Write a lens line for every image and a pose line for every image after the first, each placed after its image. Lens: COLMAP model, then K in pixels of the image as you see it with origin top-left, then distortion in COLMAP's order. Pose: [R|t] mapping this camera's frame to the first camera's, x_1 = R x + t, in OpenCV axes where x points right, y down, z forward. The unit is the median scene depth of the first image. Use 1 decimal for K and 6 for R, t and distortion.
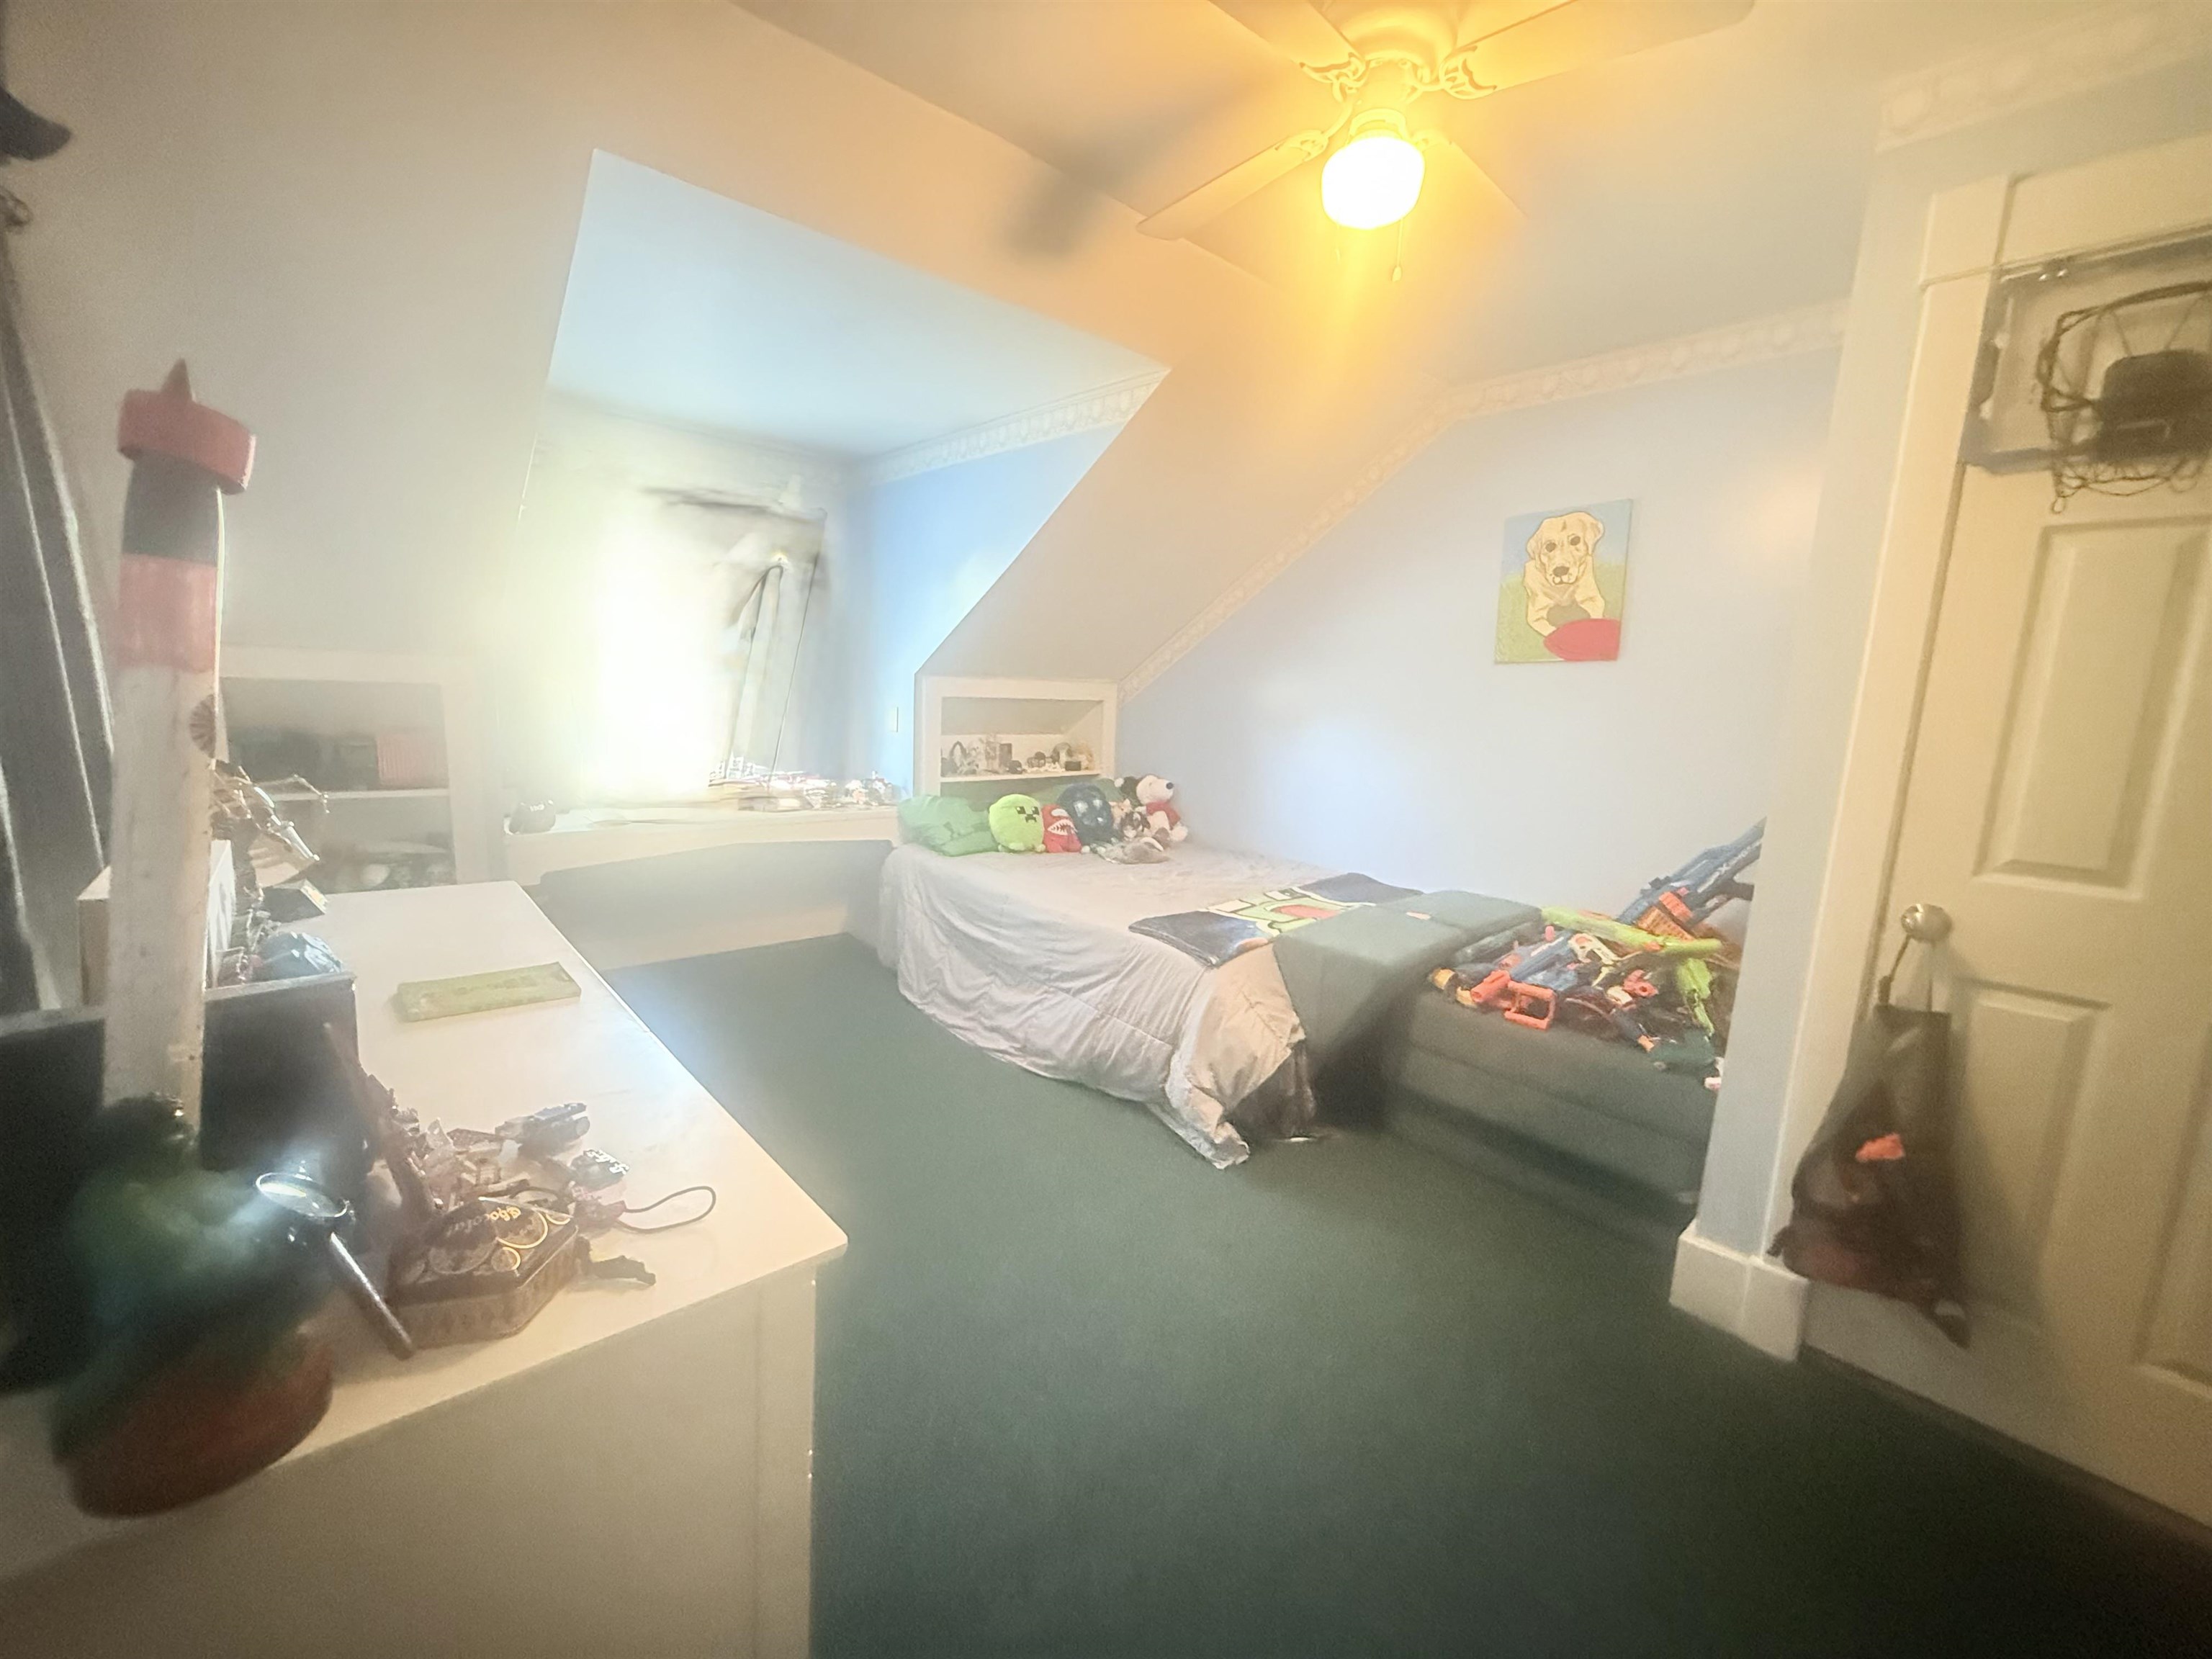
lens RADIAL K [[883.8, 0, 1096.7], [0, 883.8, 831.3], [0, 0, 1]] dist [0.000123, 0.000210]
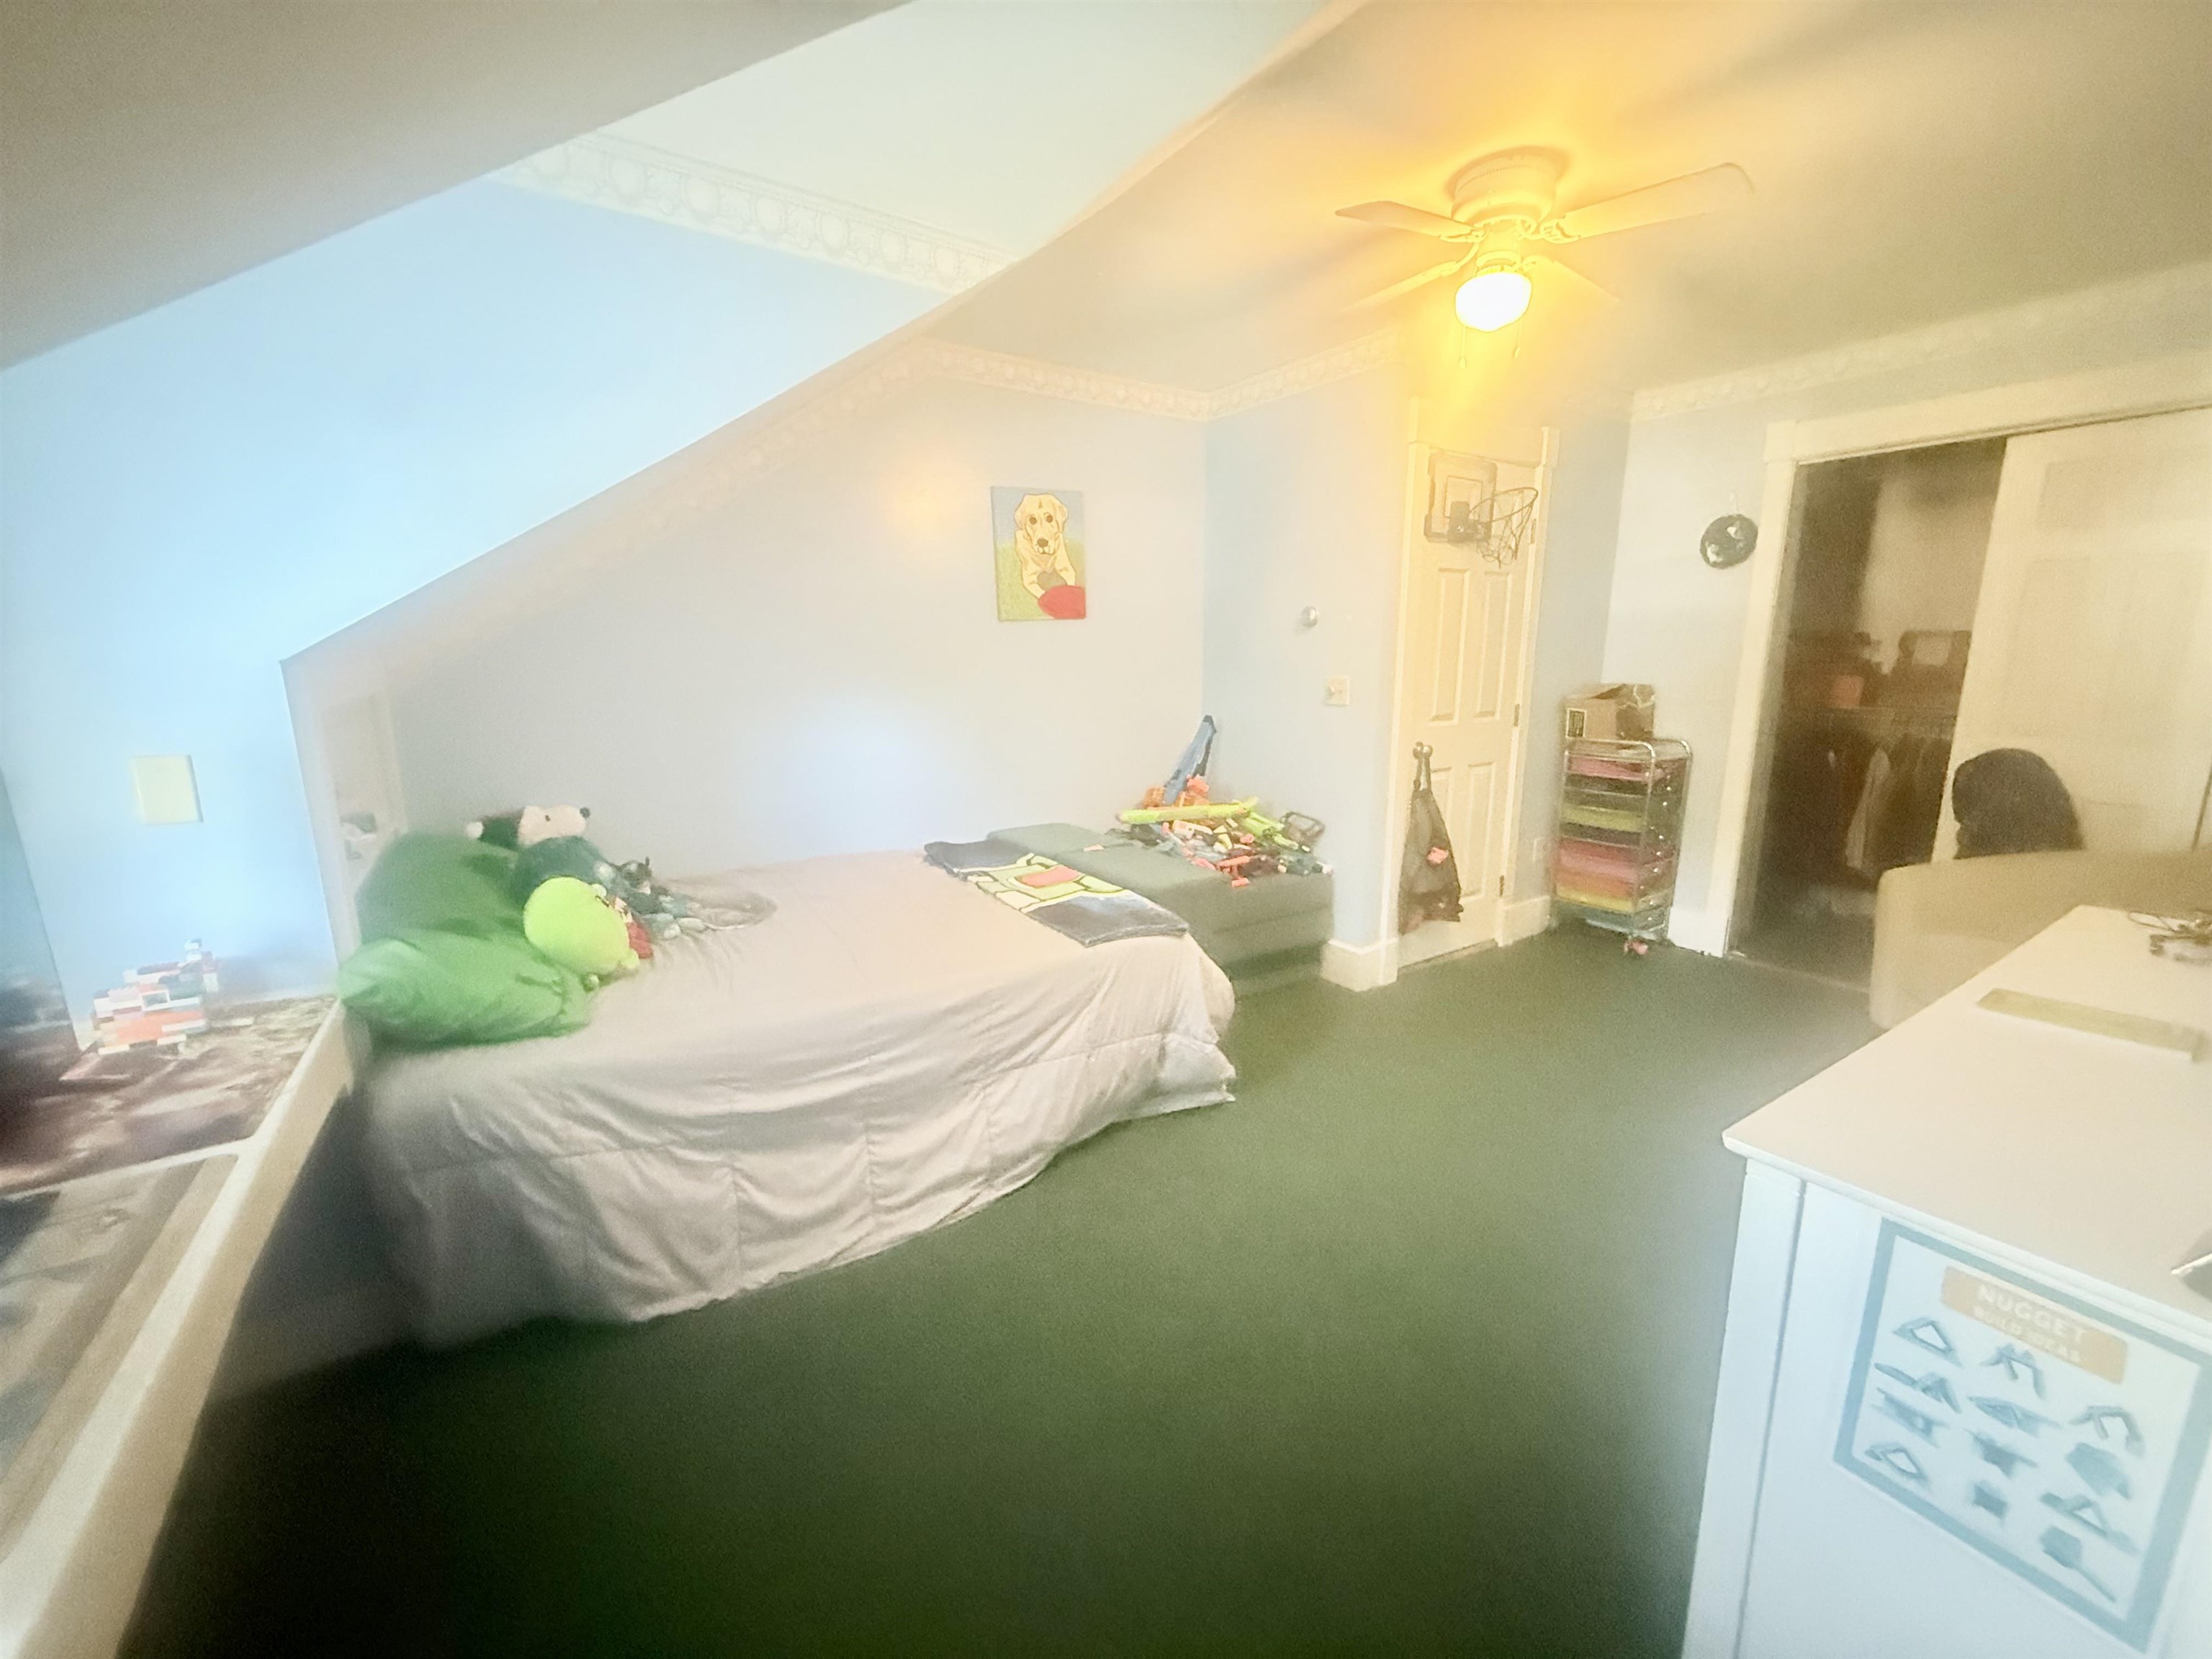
lens RADIAL K [[883.8, 0, 1105.3], [0, 883.8, 834.5], [0, 0, 1]] dist [0.000123, 0.000210]
pose [[0.145129, -0.248626, 0.957665, -0.720021], [0.167733, 0.960085, 0.223835, -0.173879], [-0.975091, 0.128147, 0.181039, 0.772325]]
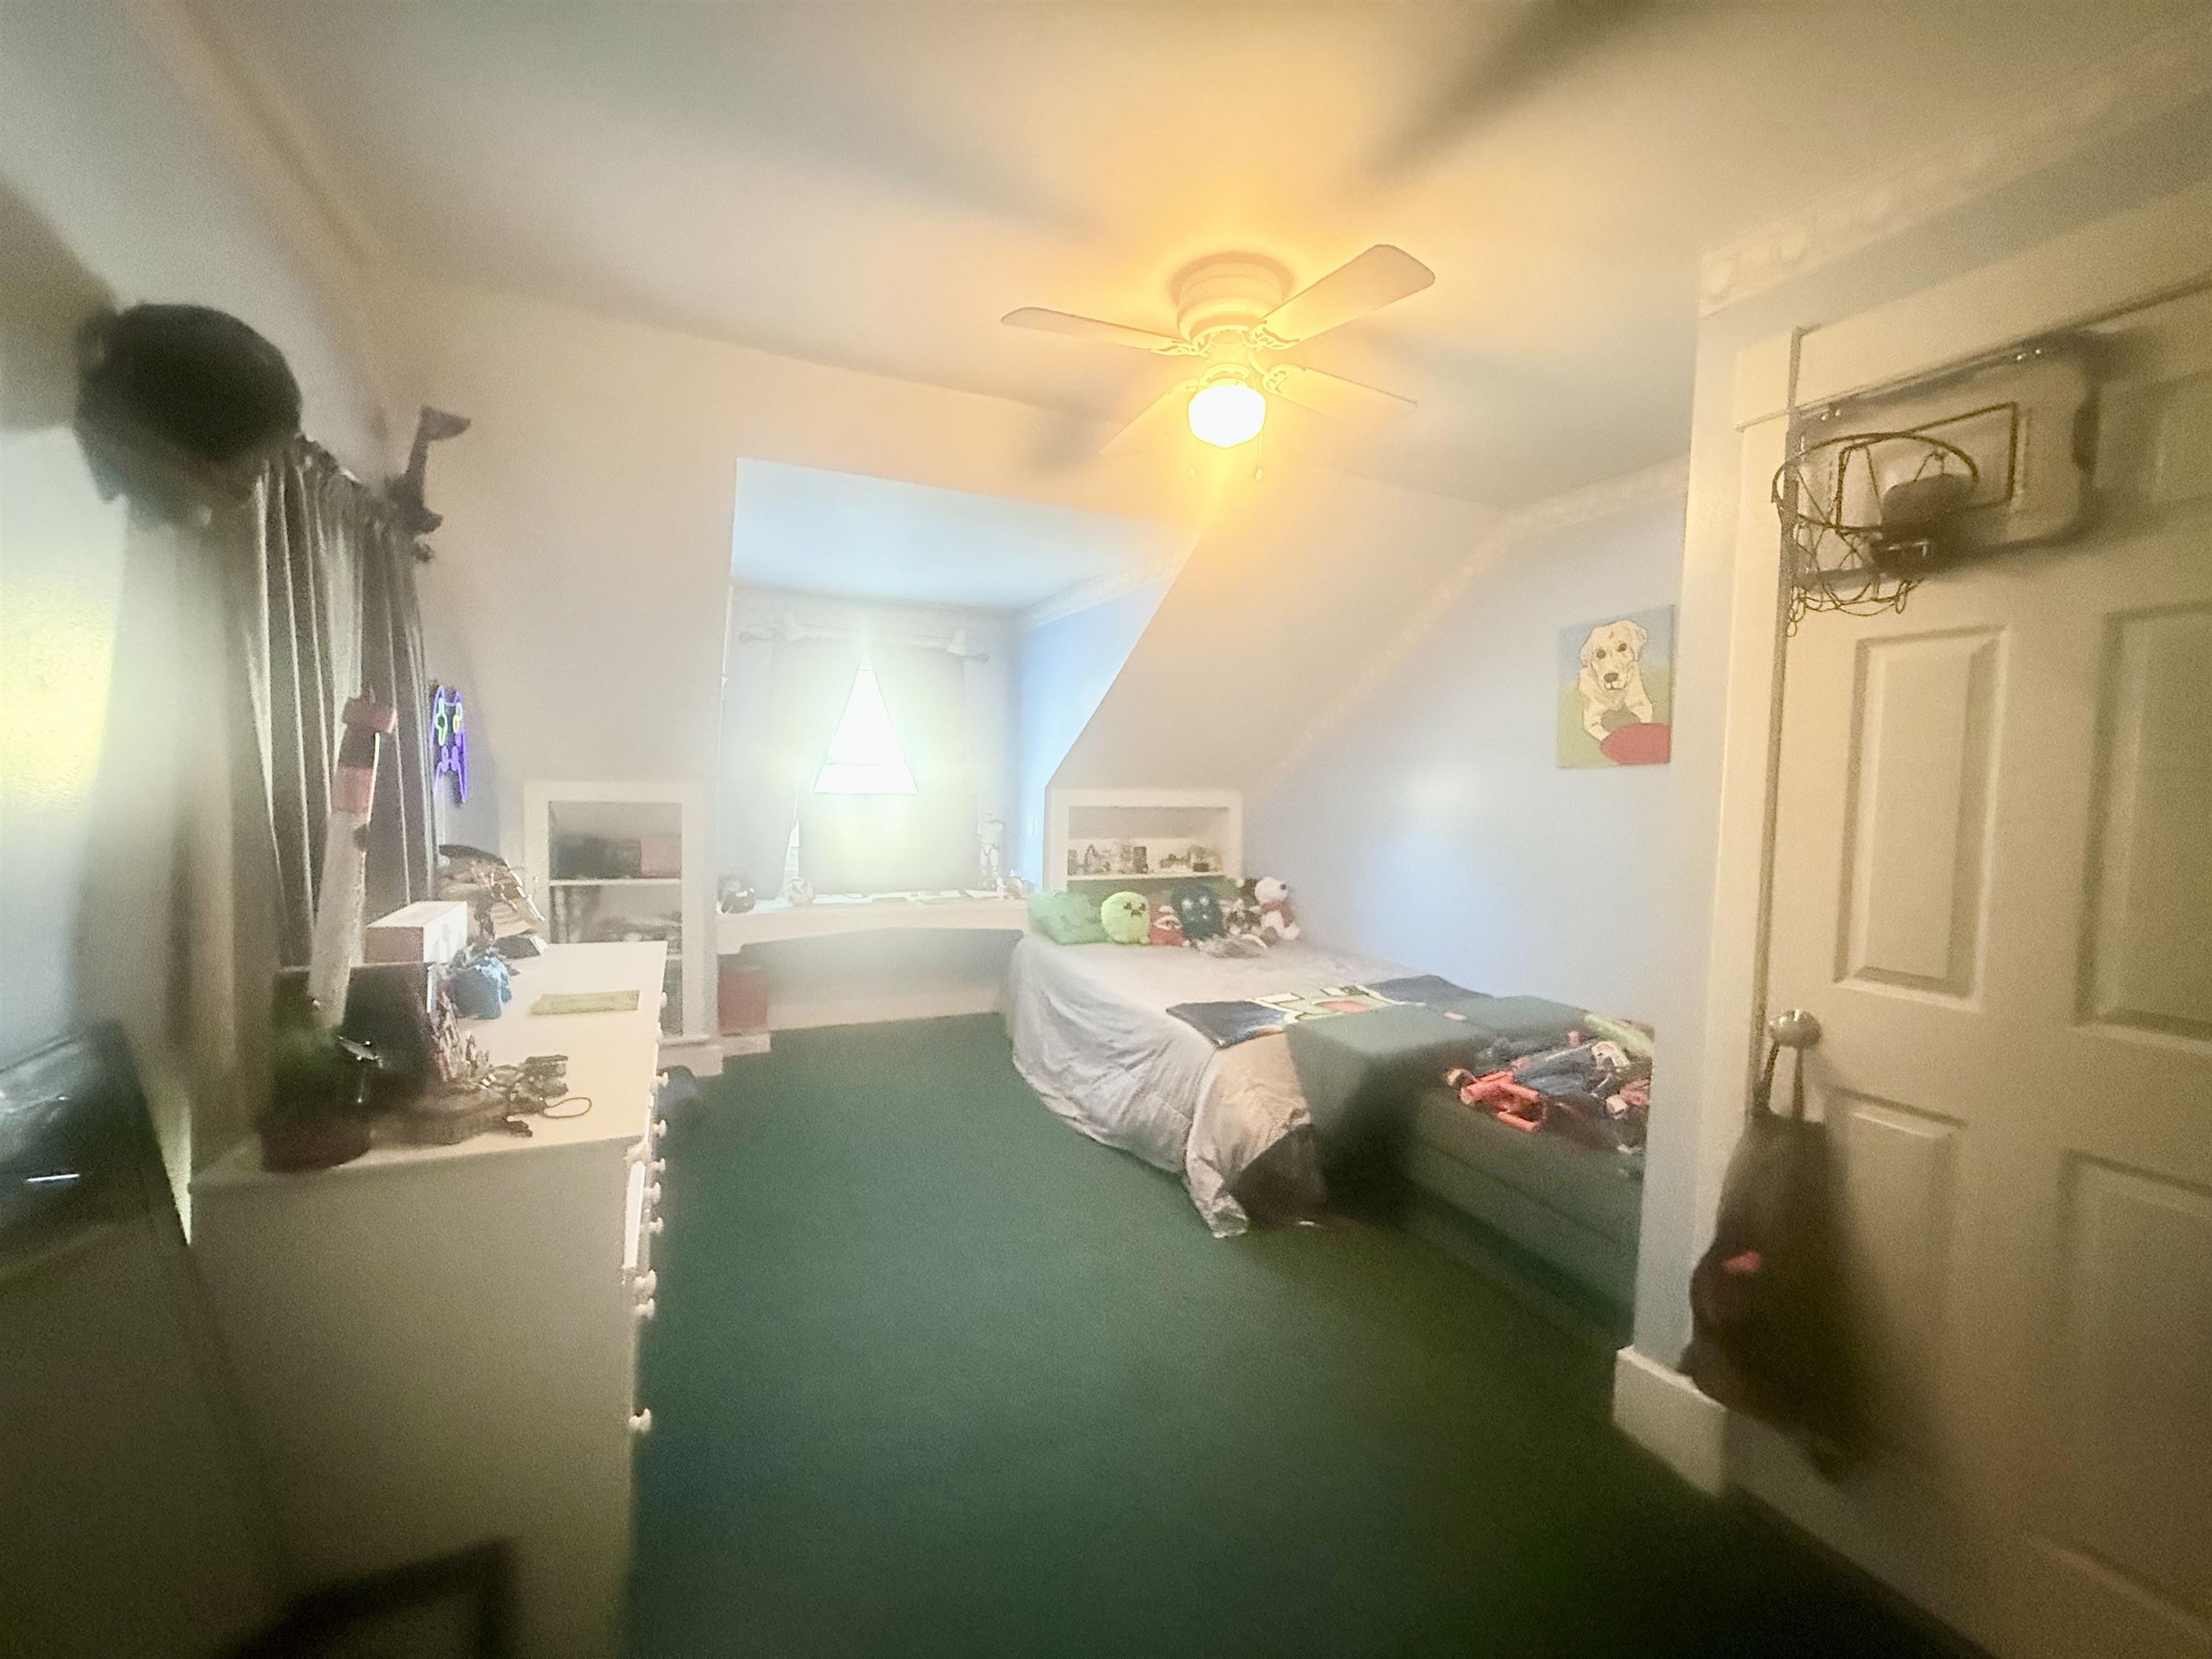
lens RADIAL K [[883.8, 0, 1092.7], [0, 883.8, 830.9], [0, 0, 1]] dist [0.000123, 0.000210]
pose [[0.955072, -0.002909, -0.296360, 0.266361], [-0.031476, 0.993301, -0.111185, 0.009909], [0.294698, 0.115518, 0.948582, -0.110252]]
